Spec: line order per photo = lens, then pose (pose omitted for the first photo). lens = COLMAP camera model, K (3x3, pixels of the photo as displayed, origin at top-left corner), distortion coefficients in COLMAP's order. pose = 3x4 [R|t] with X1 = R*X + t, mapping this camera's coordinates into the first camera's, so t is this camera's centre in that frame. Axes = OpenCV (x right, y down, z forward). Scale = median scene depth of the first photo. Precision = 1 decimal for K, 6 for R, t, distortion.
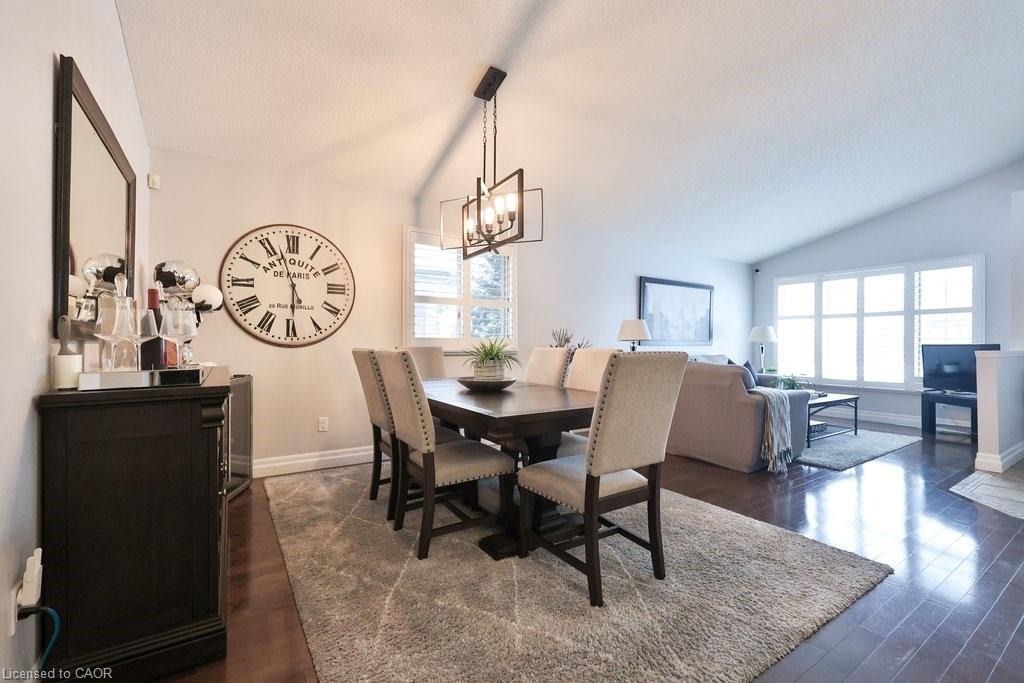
lens RADIAL K [[445.0, 0, 516.2], [0, 445.0, 343.2], [0, 0, 1]] dist [-0.000080, 0.001691]
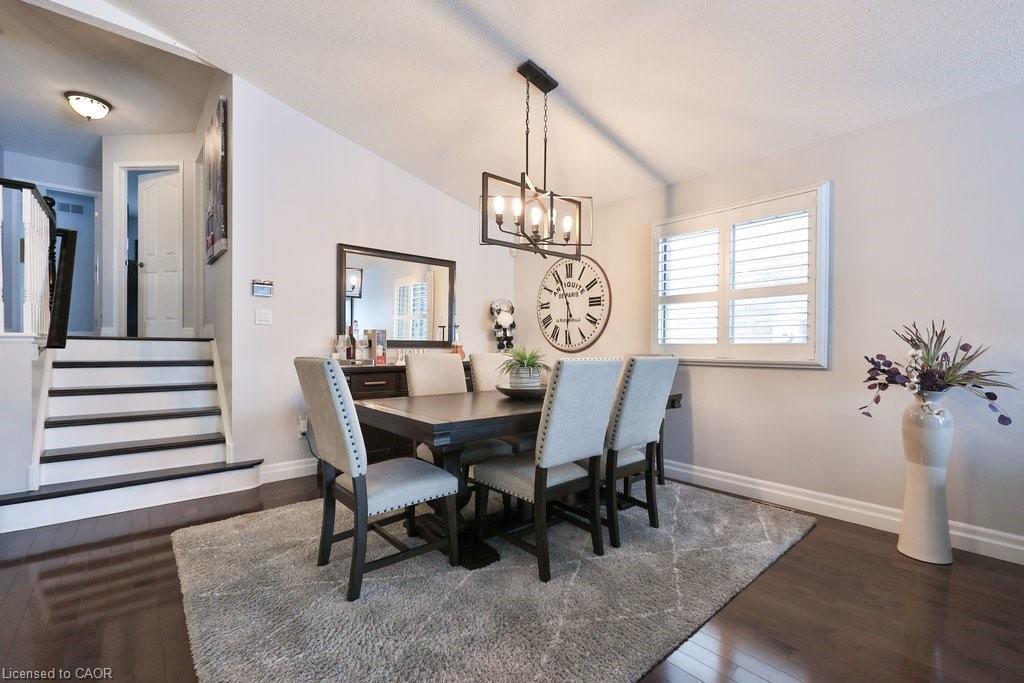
lens RADIAL K [[445.0, 0, 514.5], [0, 445.0, 346.2], [0, 0, 1]] dist [-0.000080, 0.001691]
pose [[0.122684, -0.006536, -0.992424, 0.676426], [-0.006687, 0.999950, -0.007412, 0.001134], [0.992423, 0.007546, 0.122634, 0.651302]]
